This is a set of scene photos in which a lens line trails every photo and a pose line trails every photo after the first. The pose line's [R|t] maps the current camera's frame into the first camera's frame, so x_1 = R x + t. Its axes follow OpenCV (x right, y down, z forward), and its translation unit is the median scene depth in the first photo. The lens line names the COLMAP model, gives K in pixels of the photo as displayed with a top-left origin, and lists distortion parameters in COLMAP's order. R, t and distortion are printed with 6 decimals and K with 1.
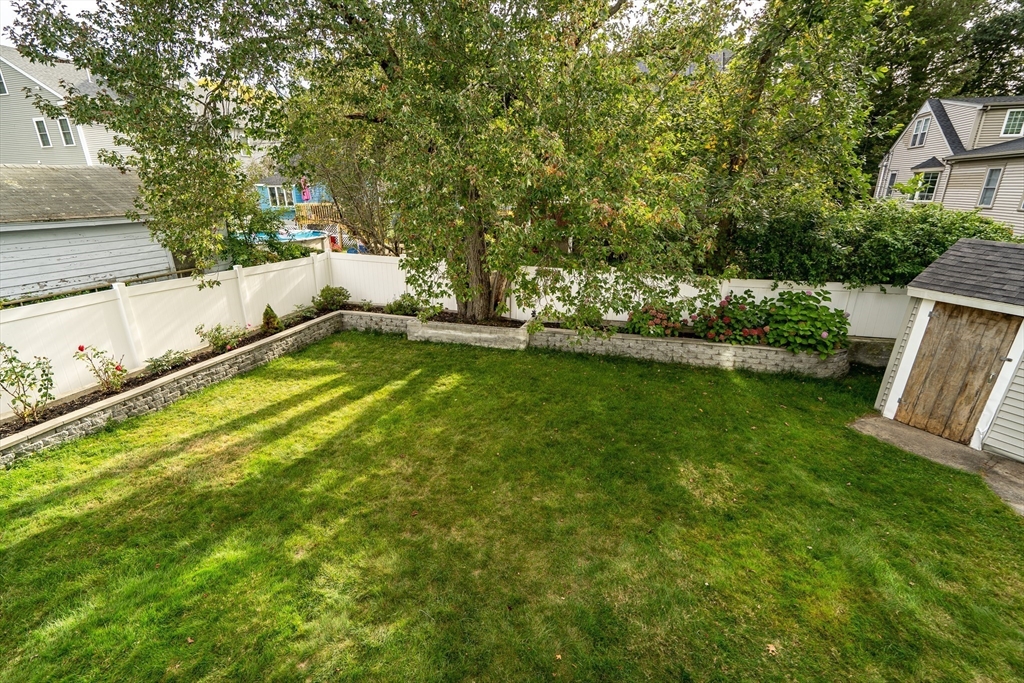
lens RADIAL K [[462.9, 0, 515.1], [0, 462.9, 345.3], [0, 0, 1]] dist [0.002924, 0.000251]
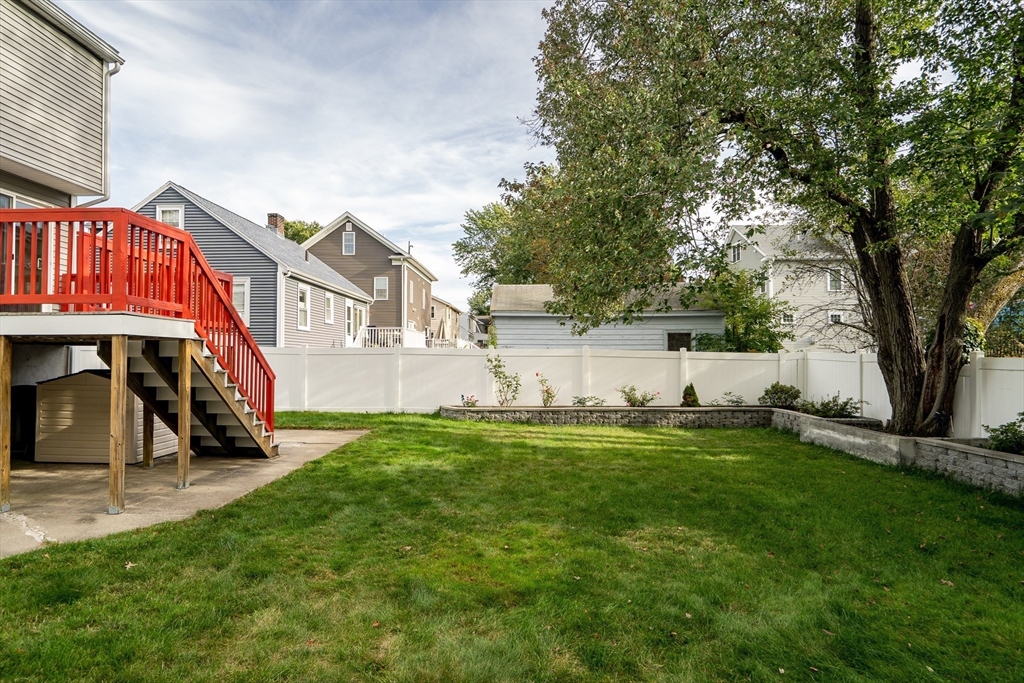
lens RADIAL K [[588.9, 0, 511.6], [0, 588.9, 344.7], [0, 0, 1]] dist [0.003996, 0.000687]
pose [[0.267855, -0.020930, -0.963232, 0.660923], [-0.314693, 0.943029, -0.108001, 0.104469], [0.910616, 0.332051, 0.246009, 0.261070]]
